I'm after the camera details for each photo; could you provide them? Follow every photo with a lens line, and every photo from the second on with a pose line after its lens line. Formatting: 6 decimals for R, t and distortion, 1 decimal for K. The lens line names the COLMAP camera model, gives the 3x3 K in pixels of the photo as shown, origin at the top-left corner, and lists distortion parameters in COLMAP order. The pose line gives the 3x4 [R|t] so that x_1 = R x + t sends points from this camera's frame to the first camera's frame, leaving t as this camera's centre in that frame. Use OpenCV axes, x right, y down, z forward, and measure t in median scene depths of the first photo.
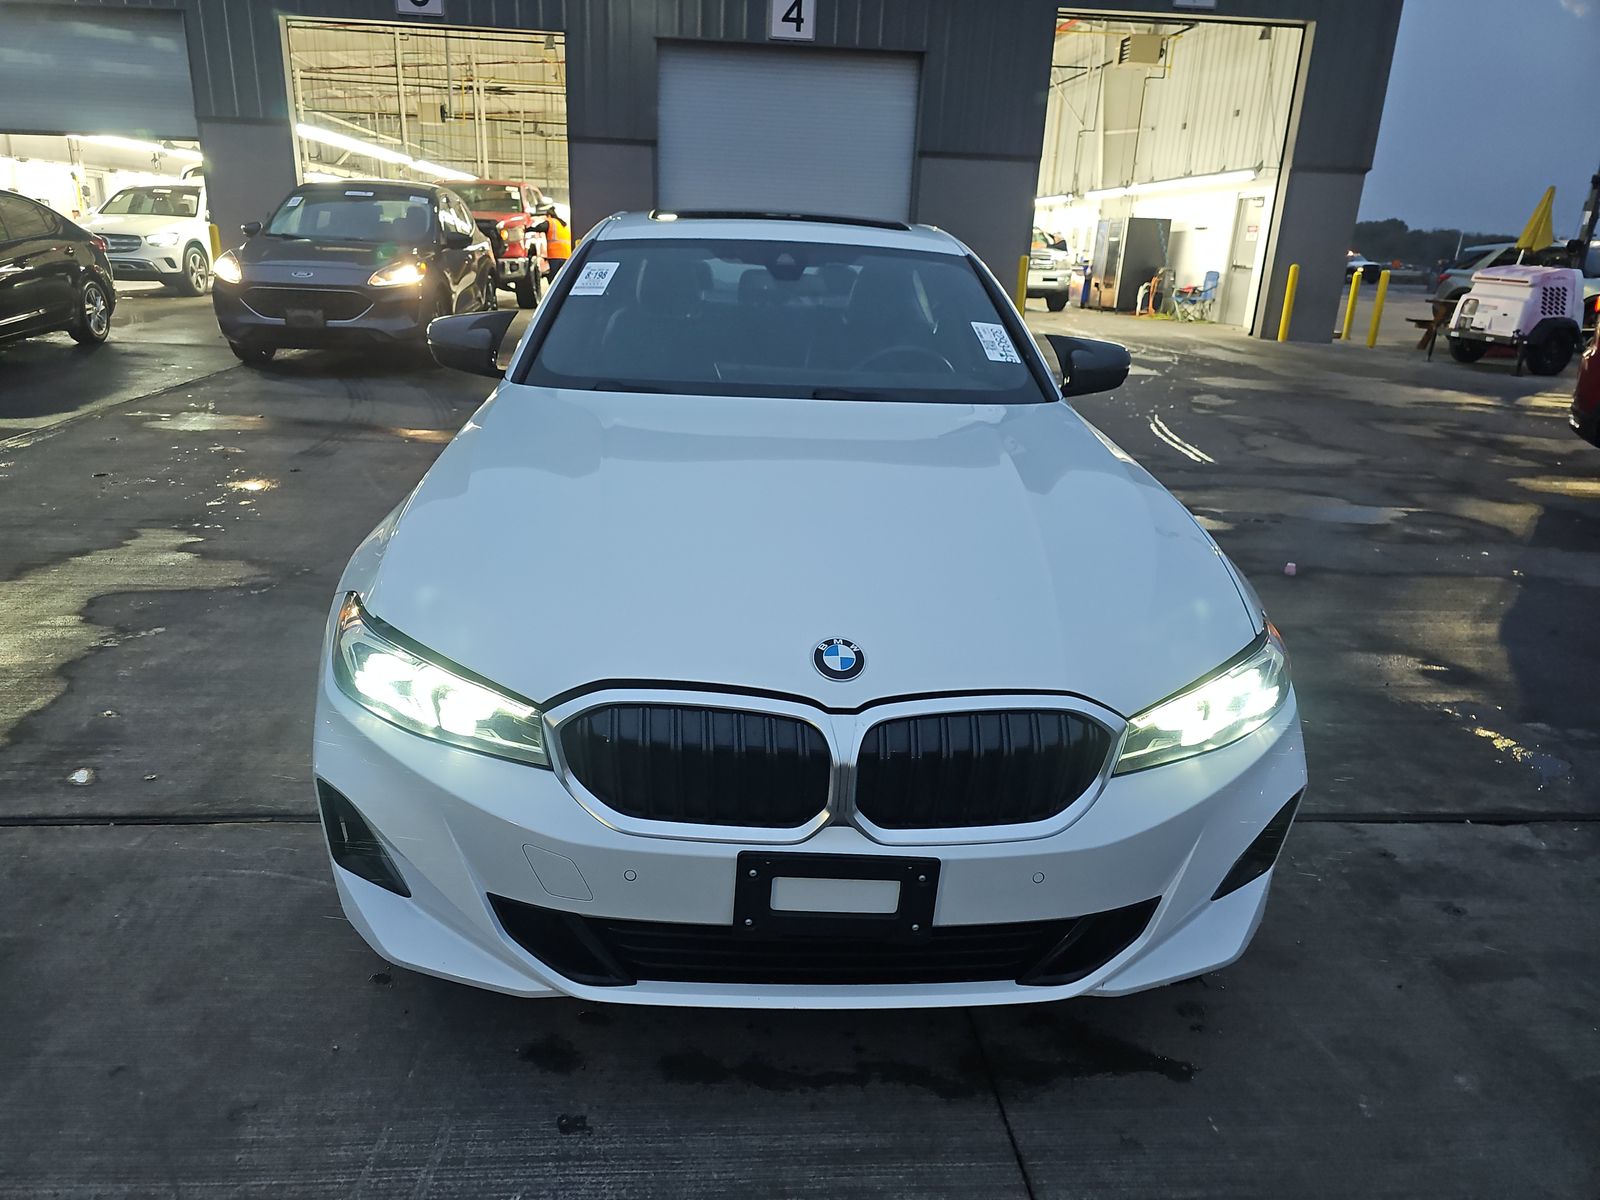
lens RADIAL K [[1032.4, 0, 800.0], [0, 1032.4, 600.0], [0, 0, 1]] dist [0.062265, -0.048954]
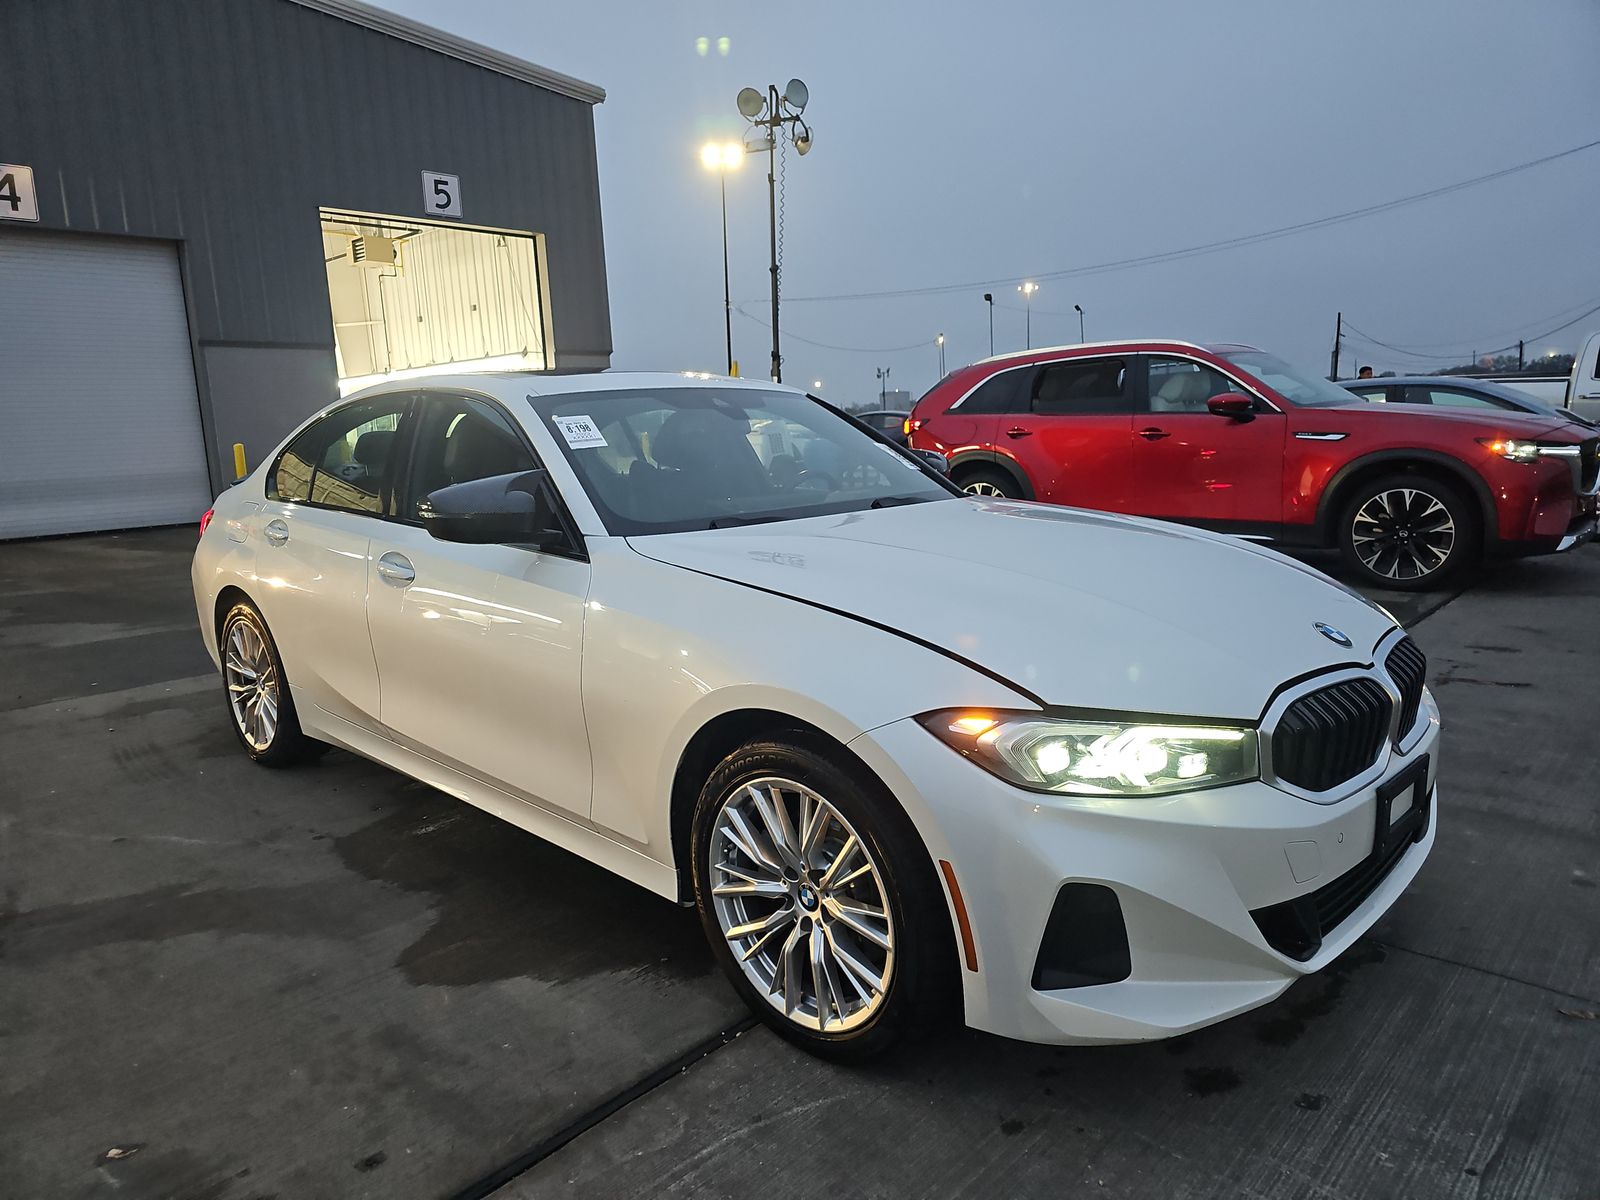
lens RADIAL K [[1062.9, 0, 778.3], [0, 1062.9, 600.8], [0, 0, 1]] dist [0.004472, -0.000036]
pose [[0.732295, -0.177509, 0.657446, -0.164645], [0.287529, 0.955749, -0.062214, -0.012562], [-0.617310, 0.234594, 0.750929, 0.048775]]
